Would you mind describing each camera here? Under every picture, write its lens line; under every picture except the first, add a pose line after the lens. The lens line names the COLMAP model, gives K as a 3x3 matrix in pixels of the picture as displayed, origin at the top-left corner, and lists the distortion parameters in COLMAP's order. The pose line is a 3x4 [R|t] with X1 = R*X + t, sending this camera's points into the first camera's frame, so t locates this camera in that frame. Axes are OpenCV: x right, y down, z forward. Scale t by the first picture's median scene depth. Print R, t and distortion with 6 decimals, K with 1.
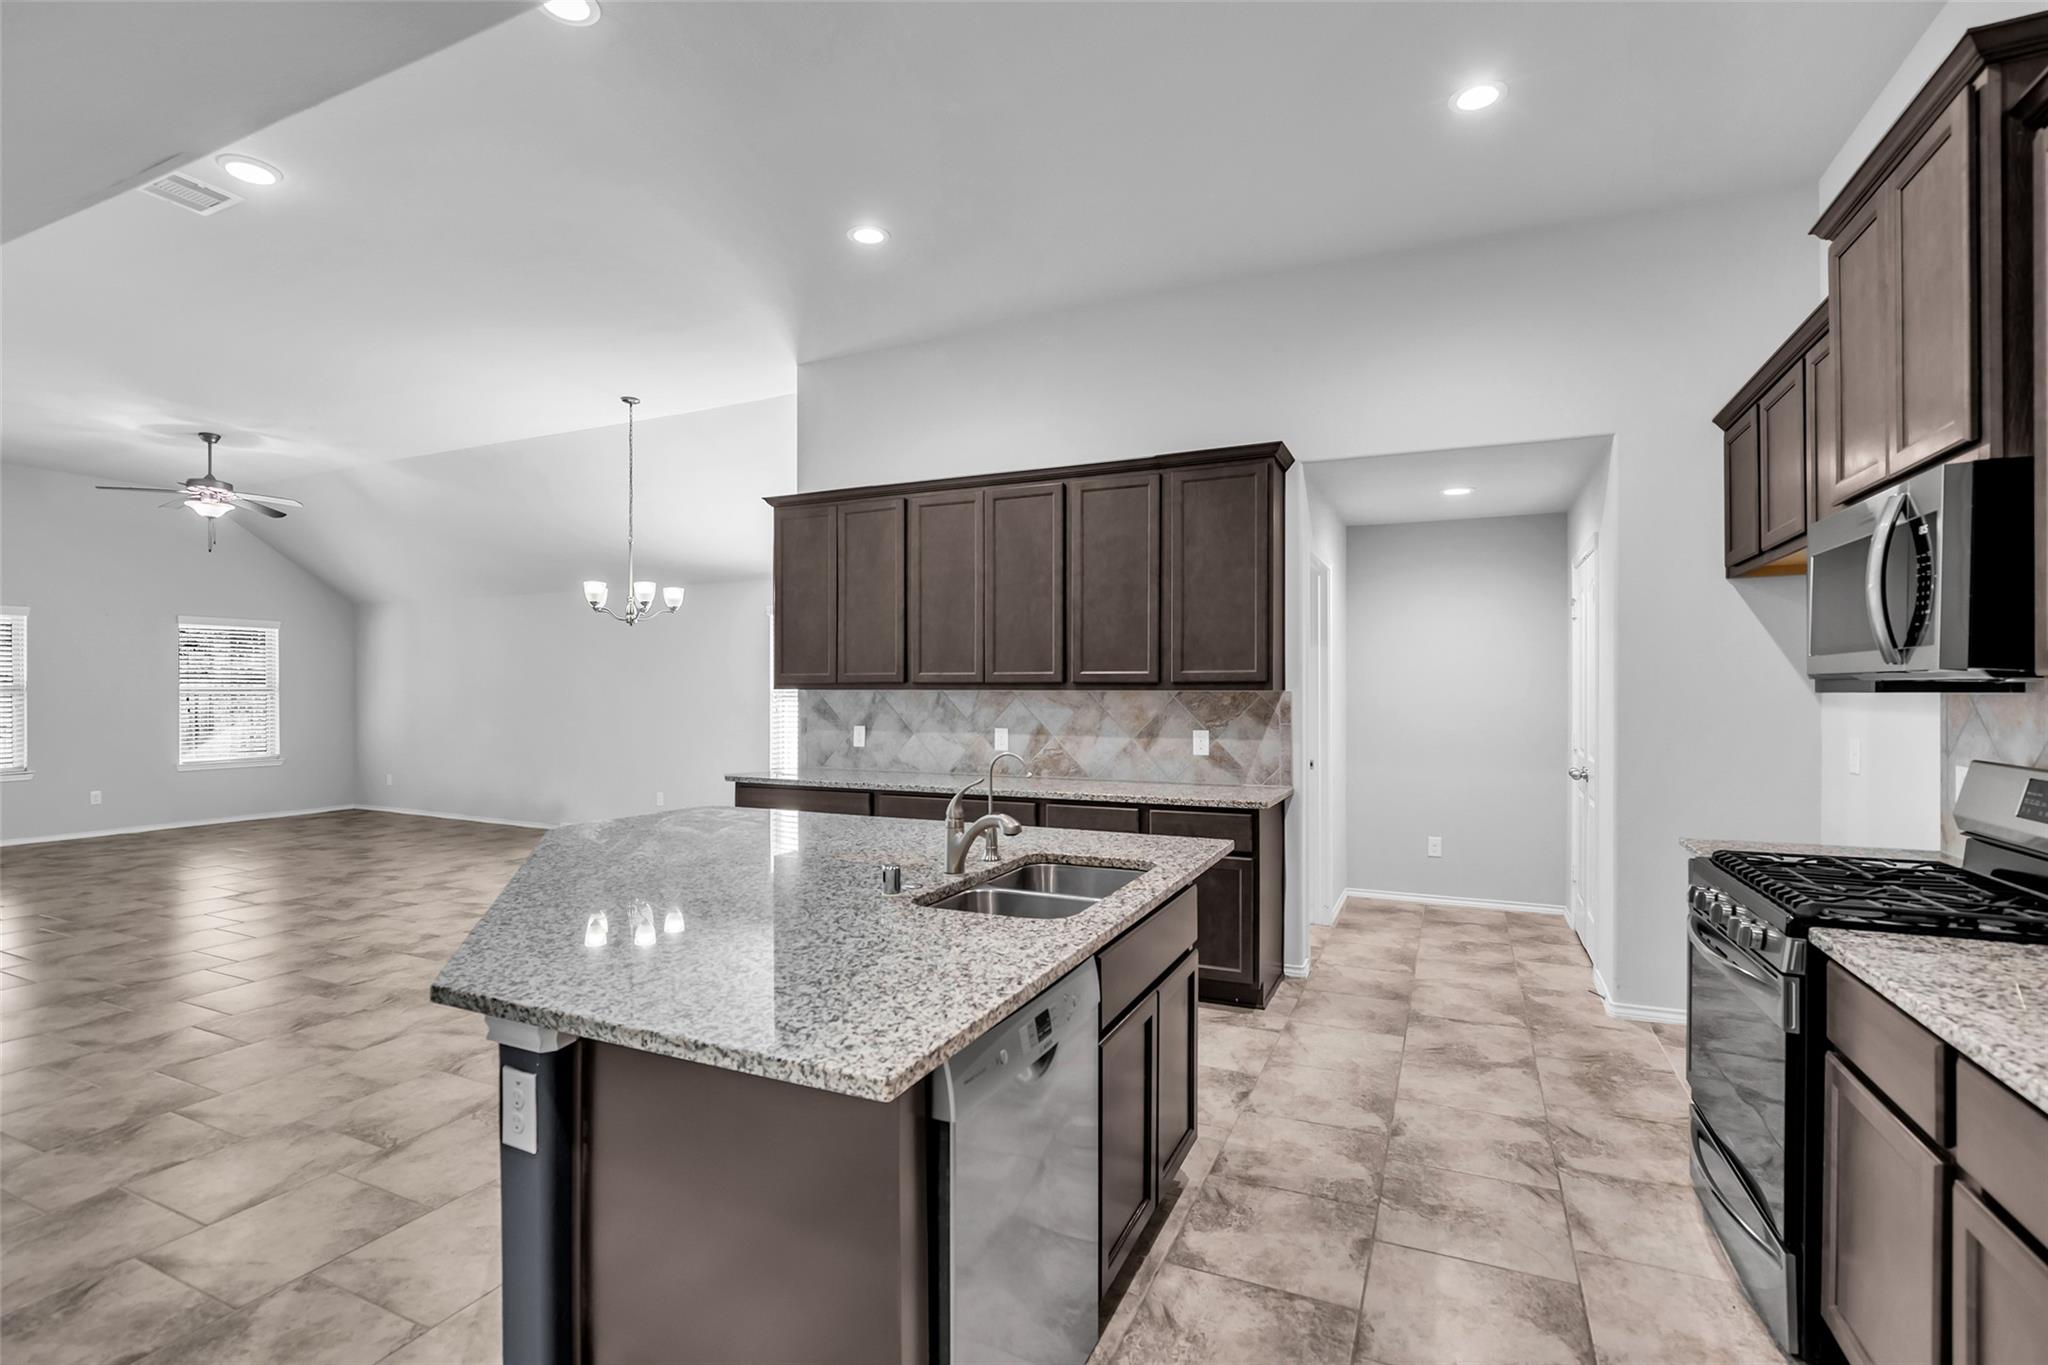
lens RADIAL K [[943.0, 0, 1009.4], [0, 943.0, 692.2], [0, 0, 1]] dist [-0.015181, 0.004588]
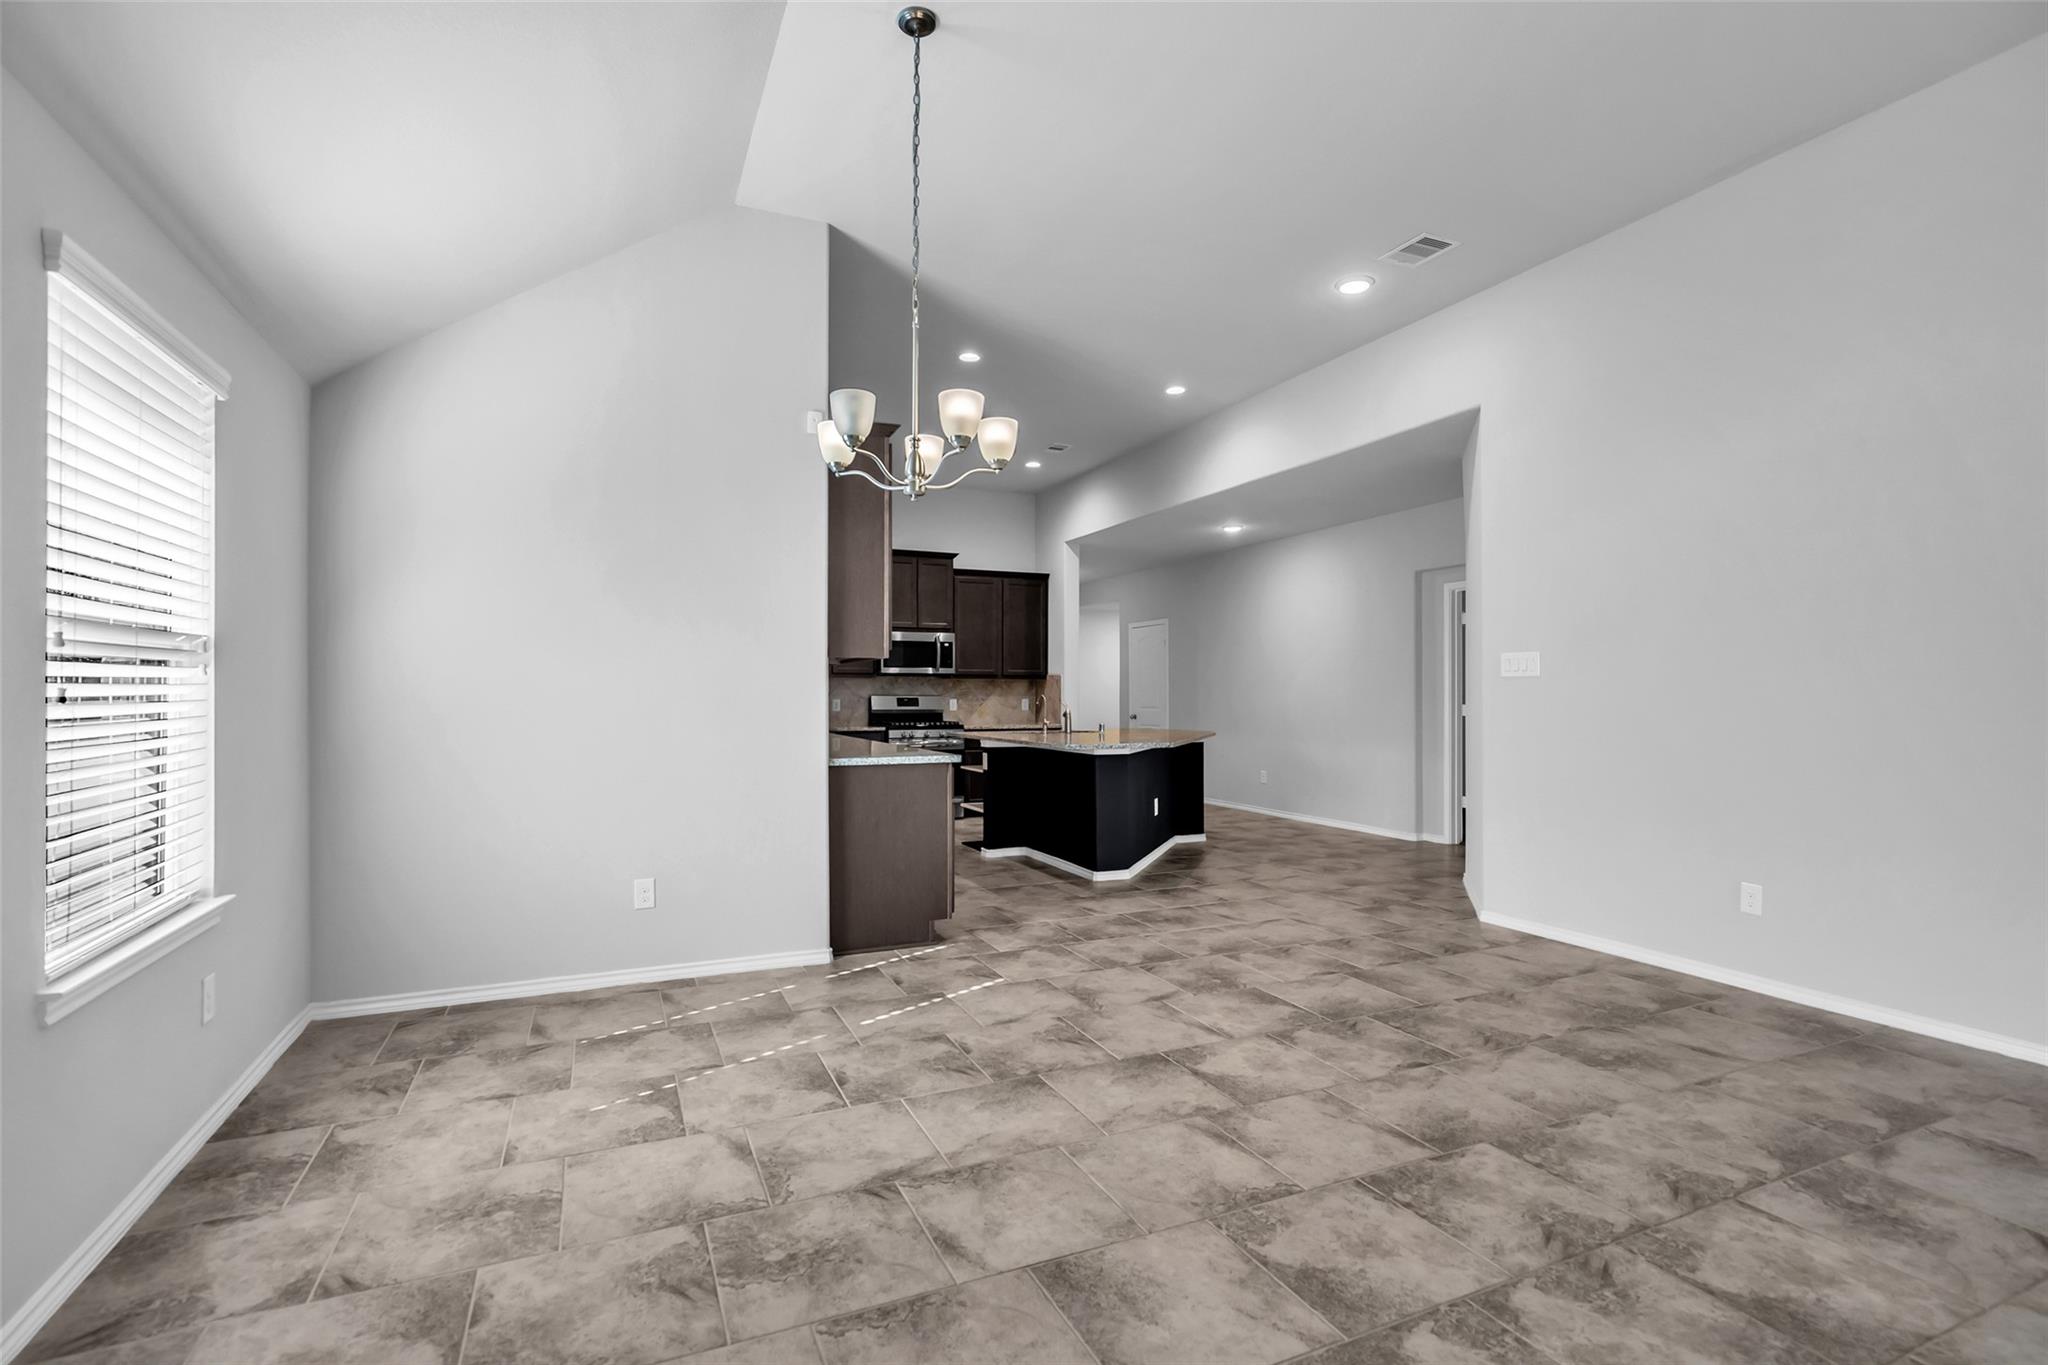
lens RADIAL K [[943.0, 0, 1014.3], [0, 943.0, 682.8], [0, 0, 1]] dist [-0.015181, 0.004588]
pose [[-0.755167, 0.008910, 0.655472, -1.114617], [0.001832, 0.999932, -0.011481, 0.036455], [-0.655530, -0.007469, -0.755132, 1.978559]]
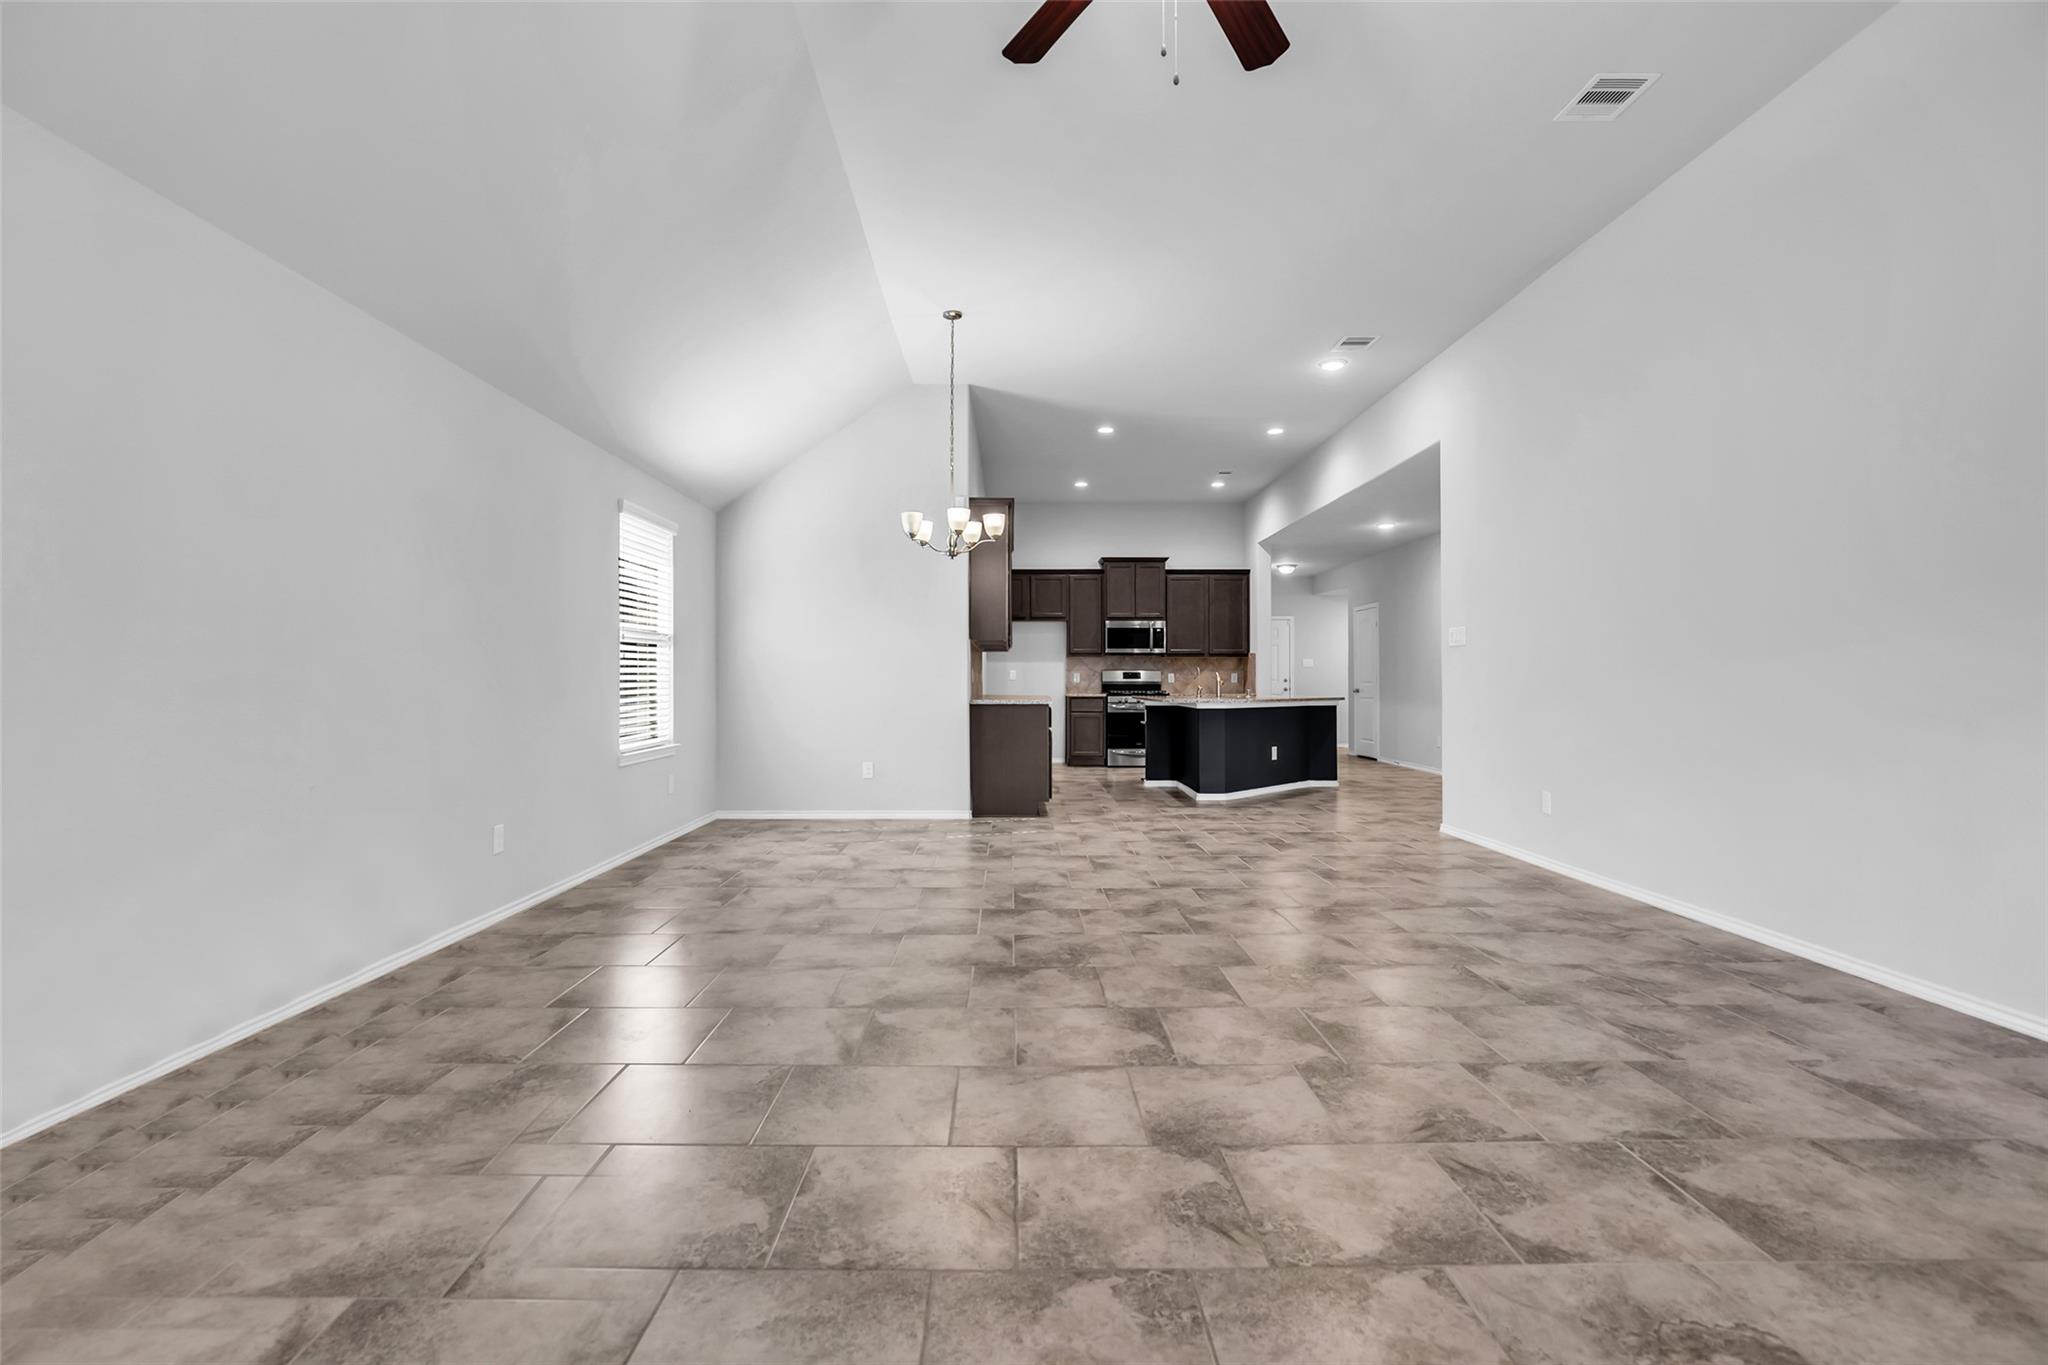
lens RADIAL K [[943.0, 0, 1008.2], [0, 943.0, 676.8], [0, 0, 1]] dist [-0.015181, 0.004588]
pose [[-0.424658, 0.005581, 0.905336, -1.885169], [0.001937, 0.999984, -0.005256, 0.073364], [-0.905352, -0.000478, -0.424663, 2.011471]]
